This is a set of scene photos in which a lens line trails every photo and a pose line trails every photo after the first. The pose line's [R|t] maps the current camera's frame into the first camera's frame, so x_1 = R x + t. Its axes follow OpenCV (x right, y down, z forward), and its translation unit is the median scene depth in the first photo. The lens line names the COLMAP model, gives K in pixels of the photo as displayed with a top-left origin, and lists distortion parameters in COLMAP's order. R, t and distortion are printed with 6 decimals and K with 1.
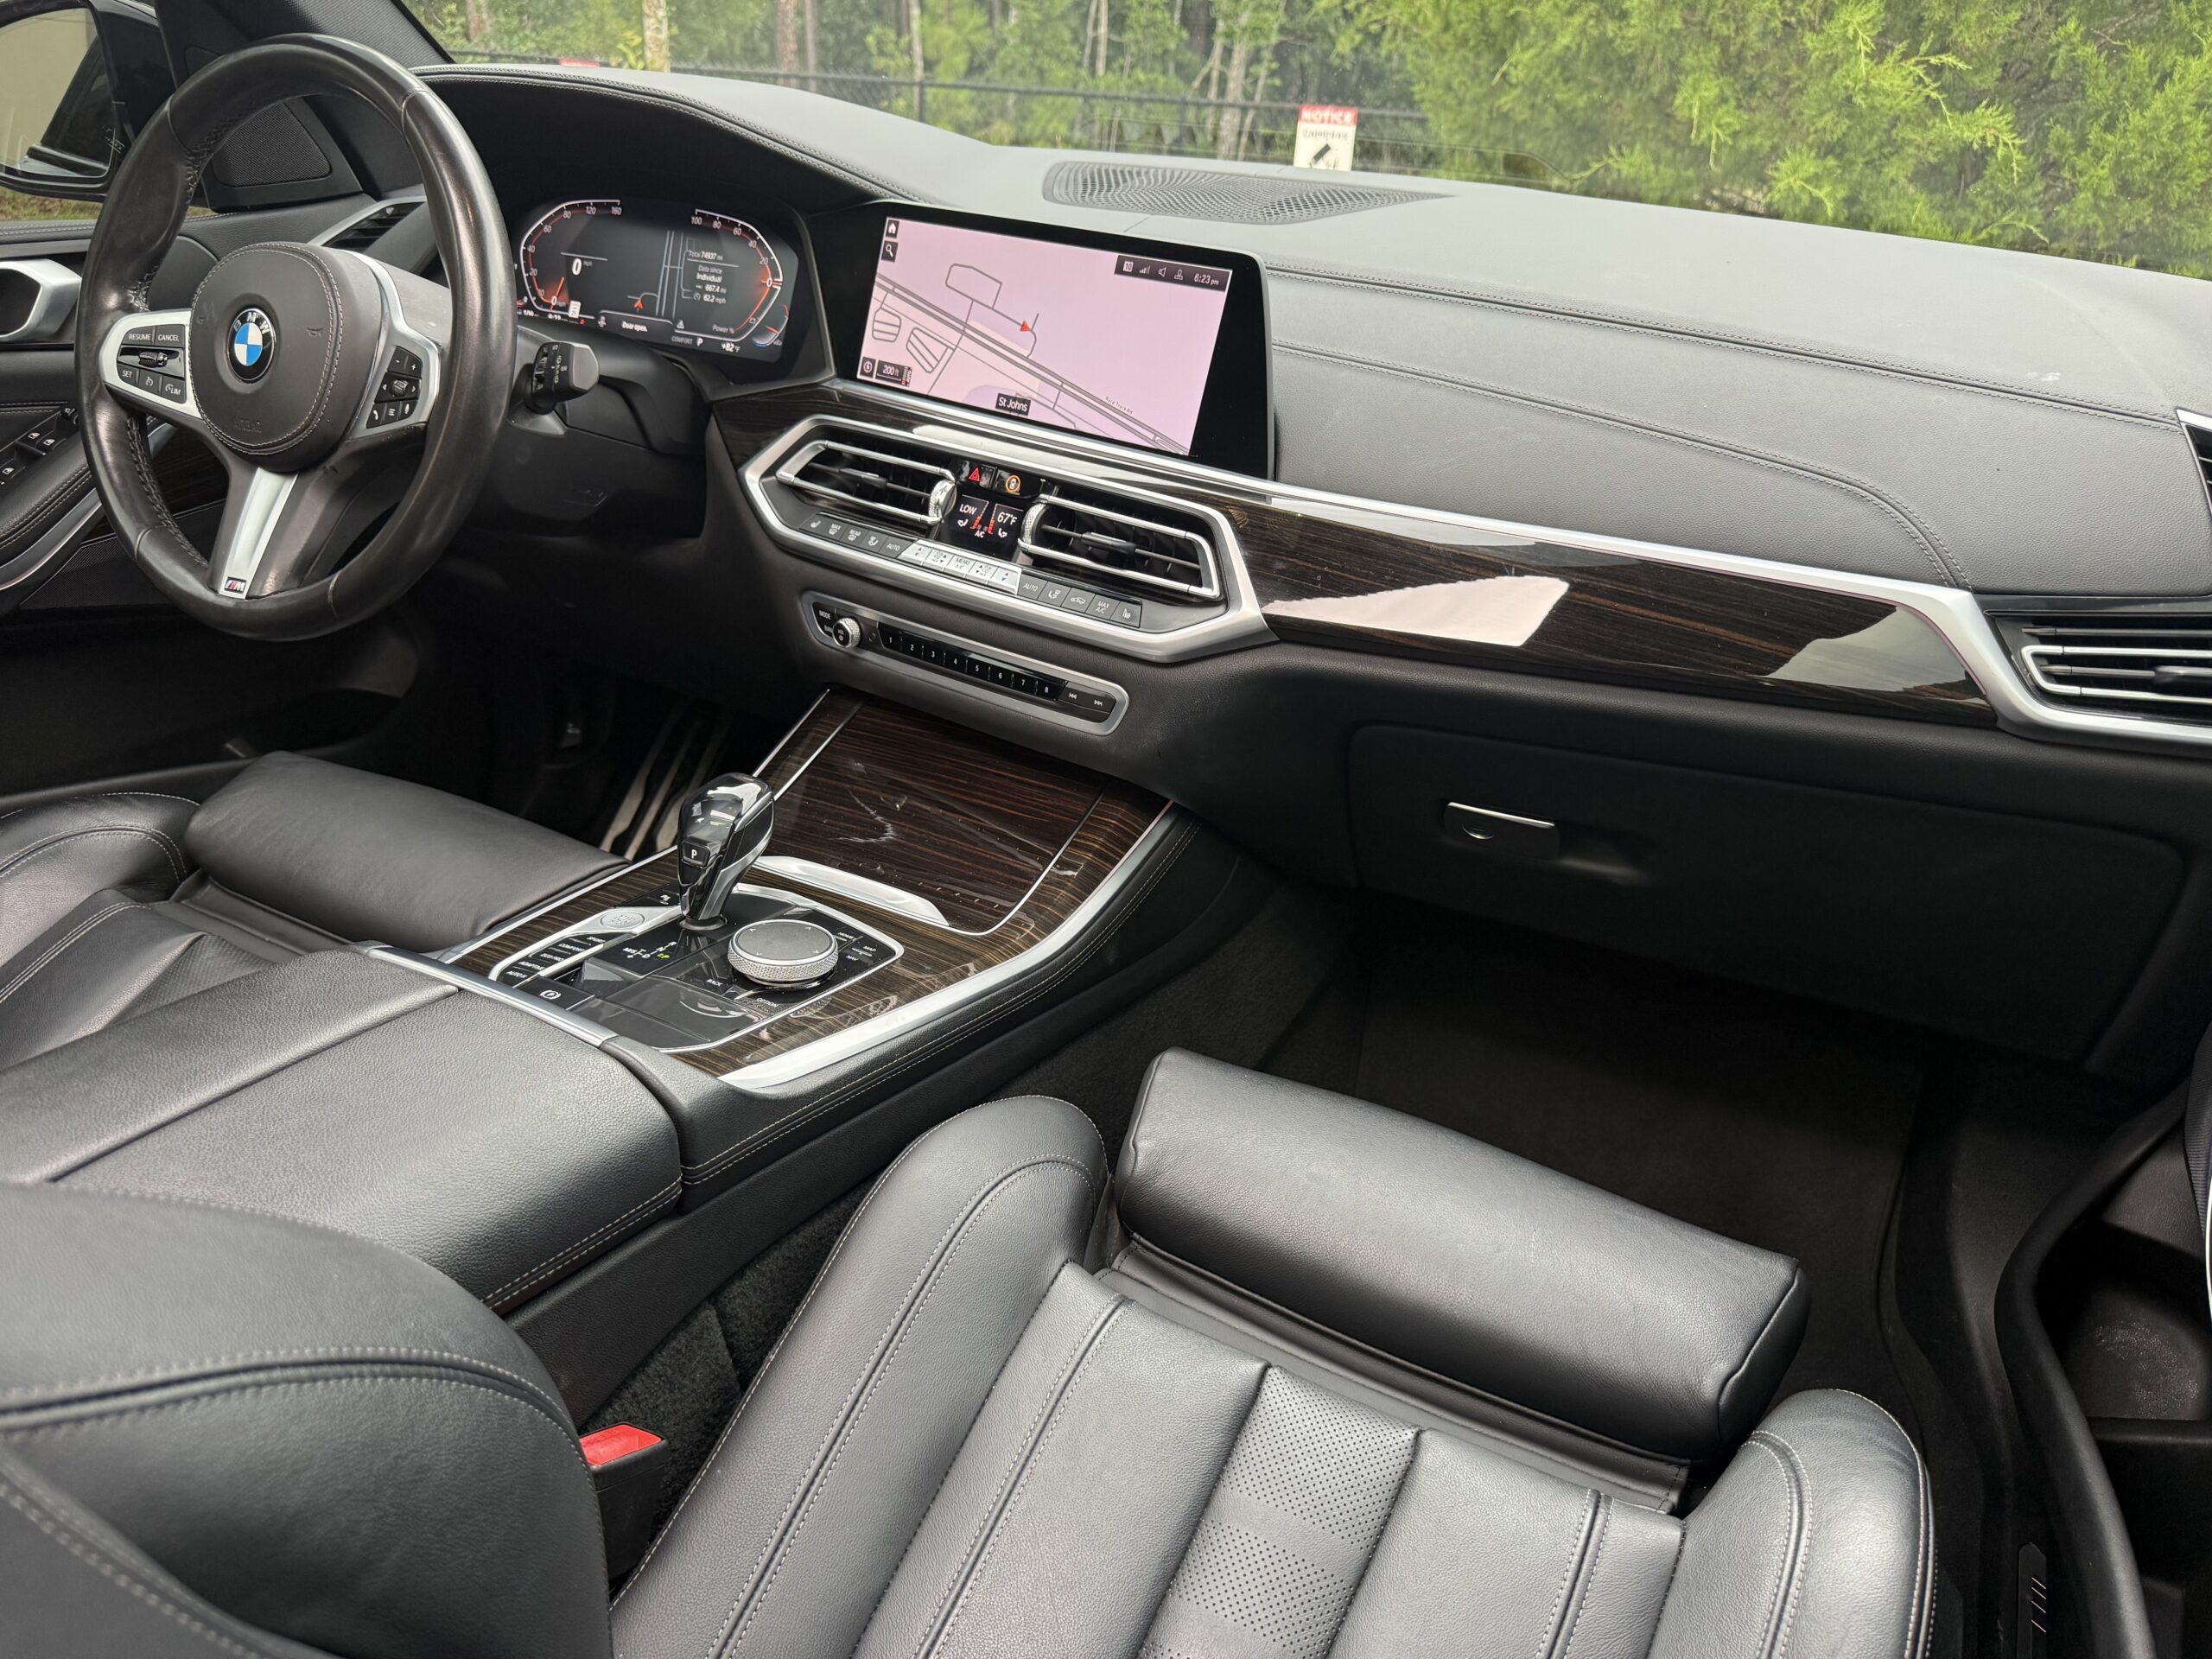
lens RADIAL K [[1562.8, 0, 1098.6], [0, 1562.8, 882.6], [0, 0, 1]] dist [0.022332, -0.007879]
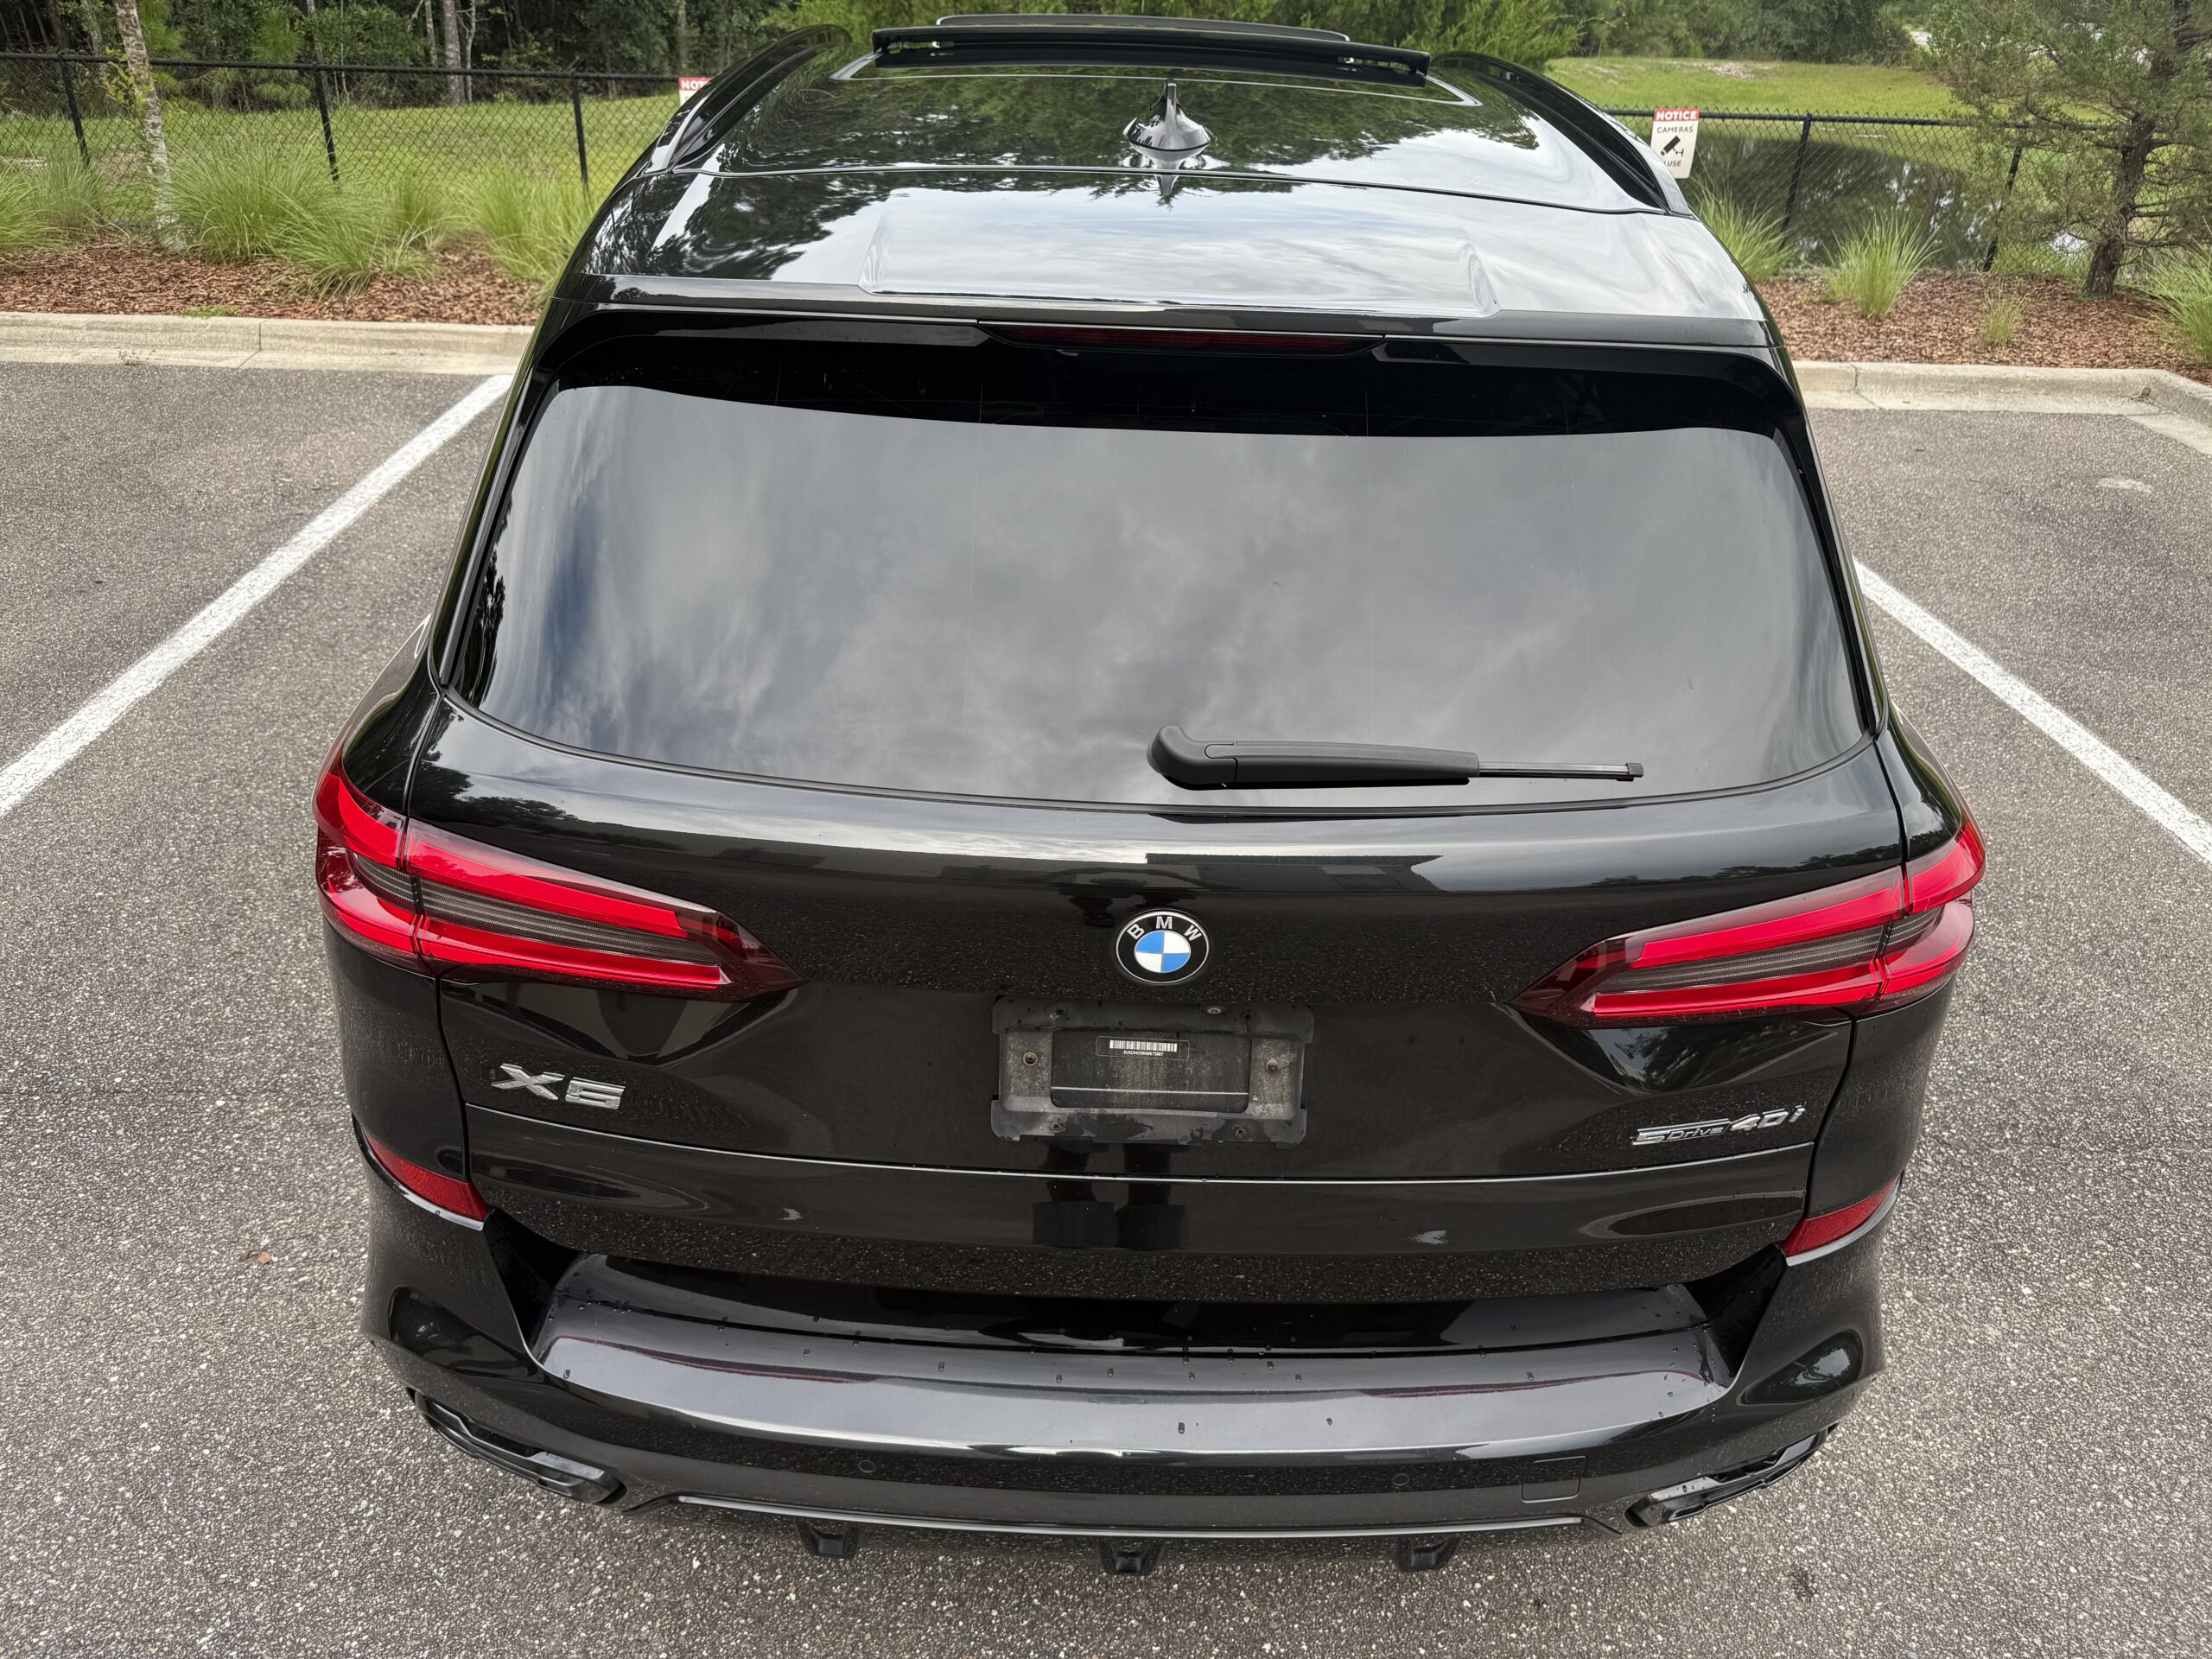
lens RADIAL K [[1555.1, 0, 1101.2], [0, 1555.1, 834.1], [0, 0, 1]] dist [0.002673, -0.005857]
pose [[0.890246, -0.242996, 0.385247, -1.619114], [0.229902, 0.969880, 0.080485, 0.483175], [-0.393201, 0.016917, 0.919297, -1.978598]]
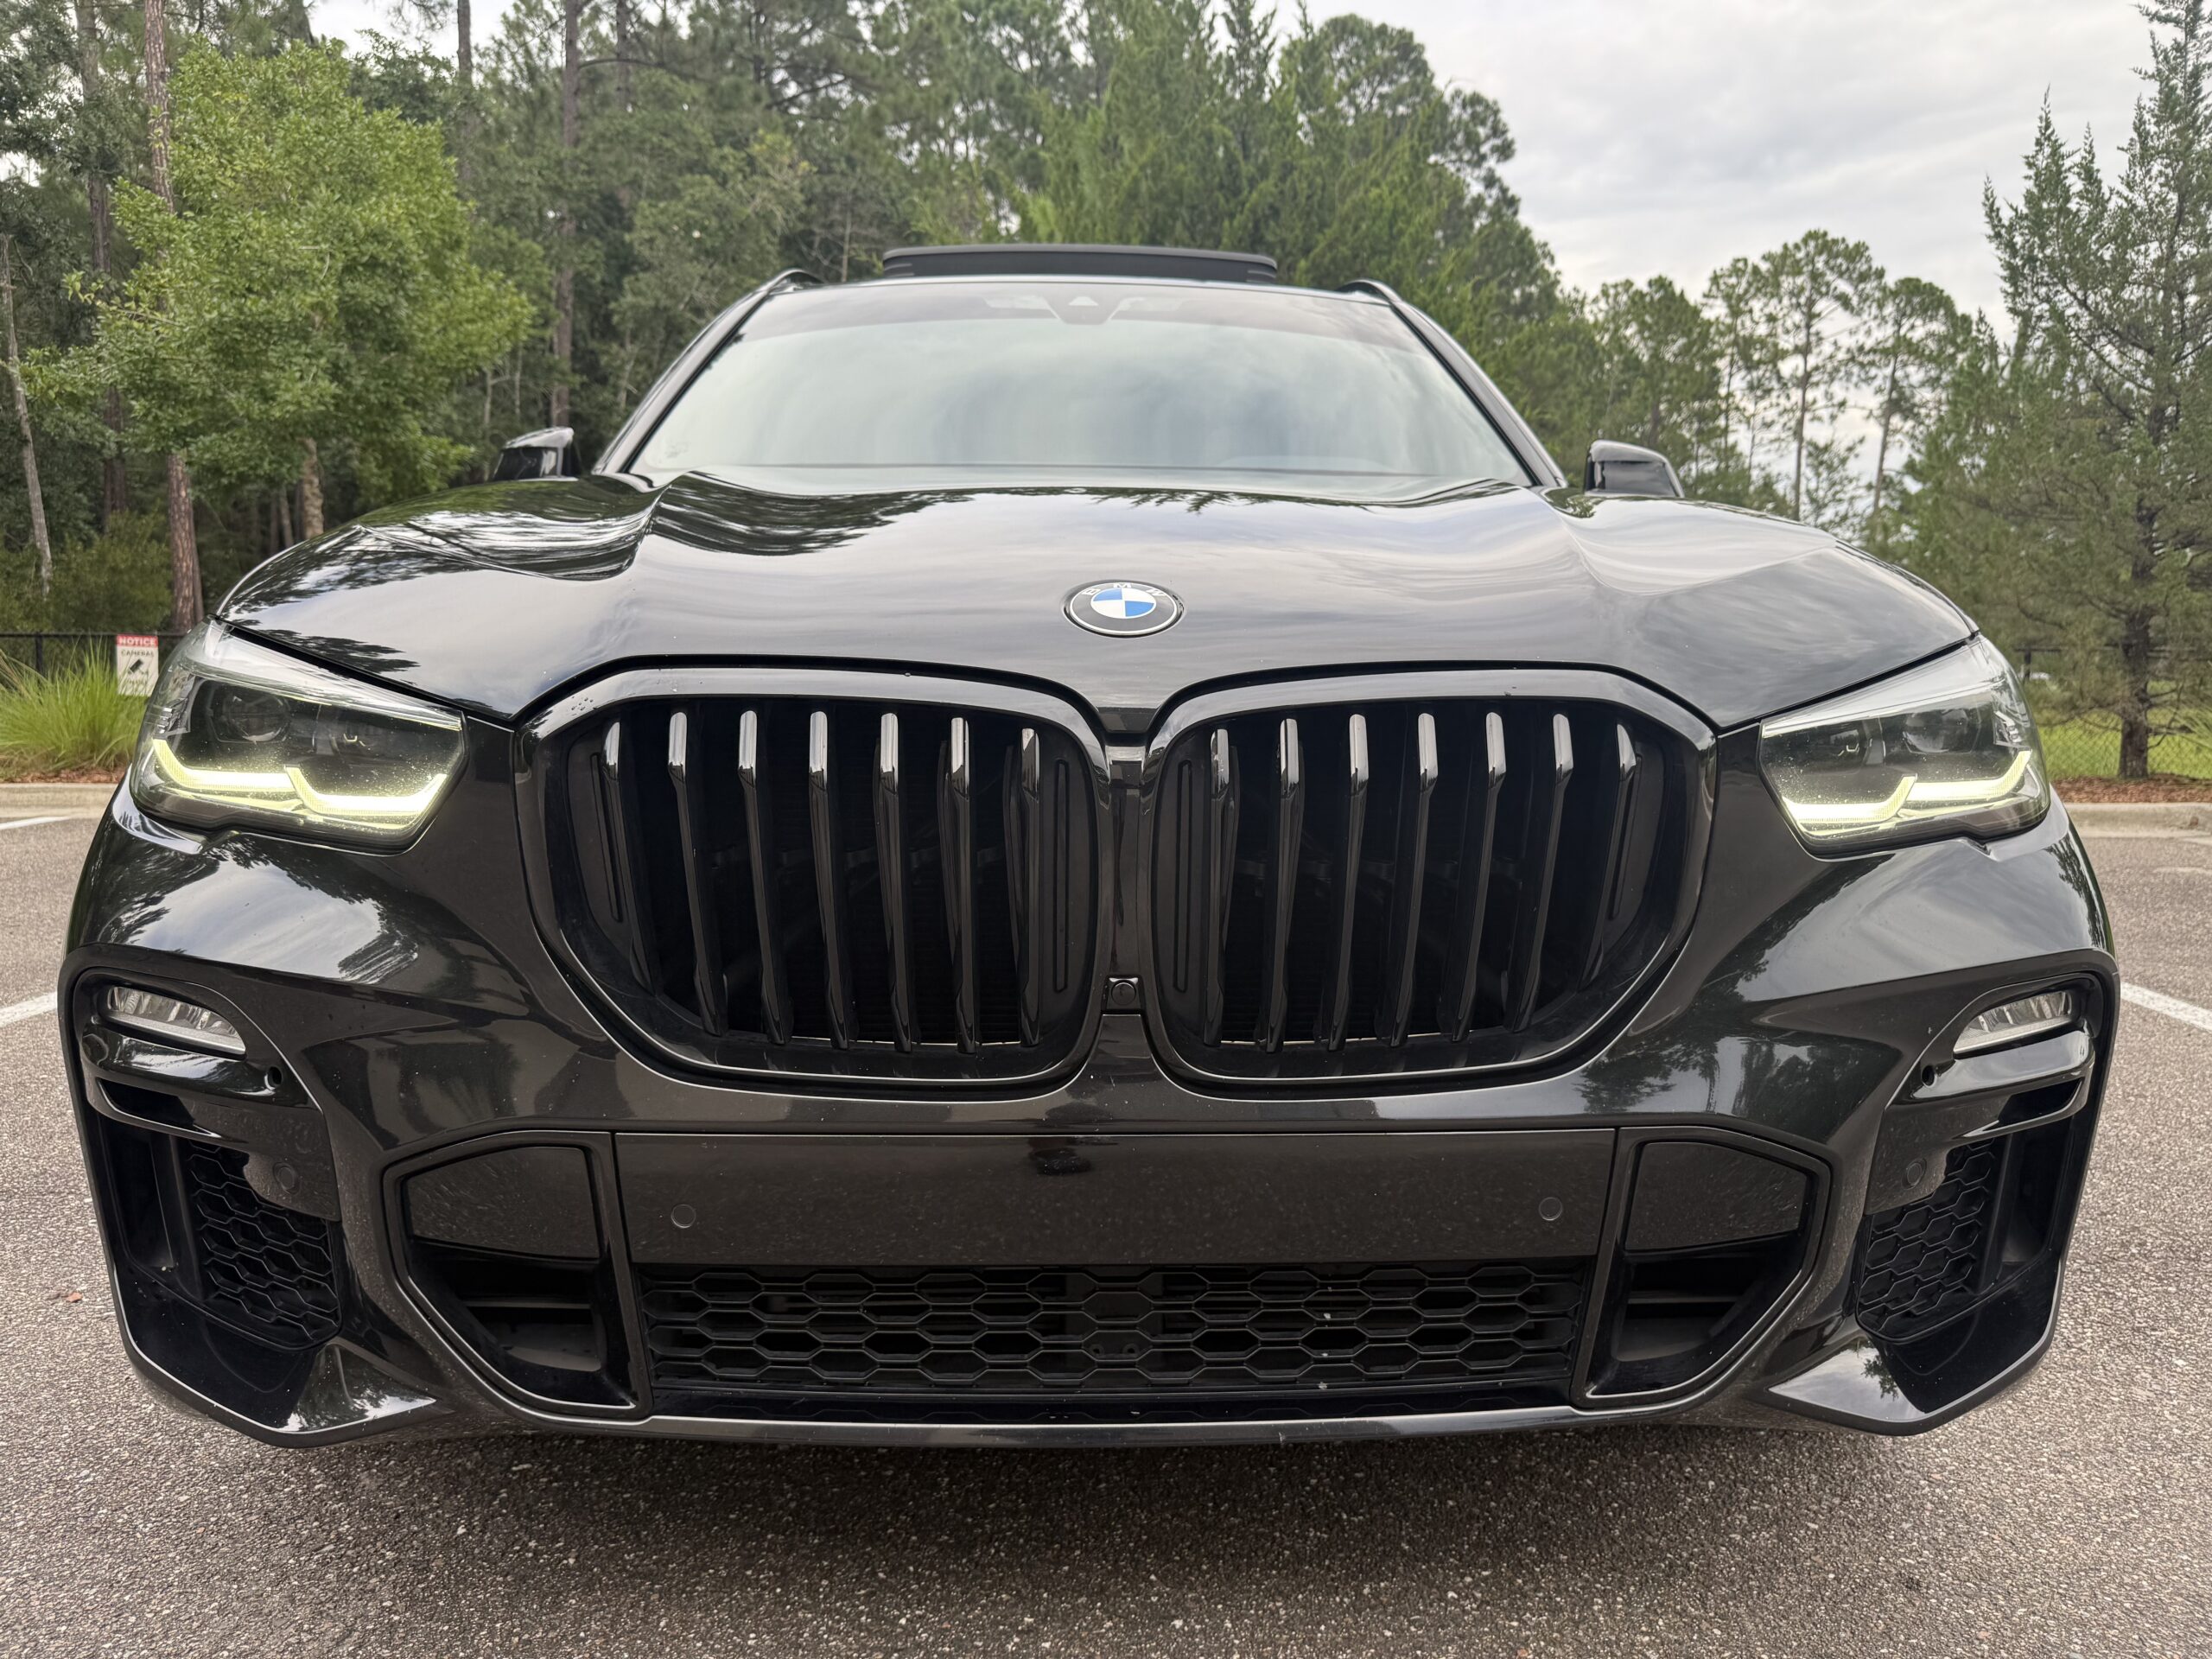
lens RADIAL K [[1560.9, 0, 1092.9], [0, 1560.9, 823.9], [0, 0, 1]] dist [-0.007334, 0.000771]
pose [[0.914555, -0.089518, 0.394430, -1.540138], [0.225298, 0.922646, -0.312994, 1.175018], [-0.335901, 0.375114, 0.863979, -1.821520]]
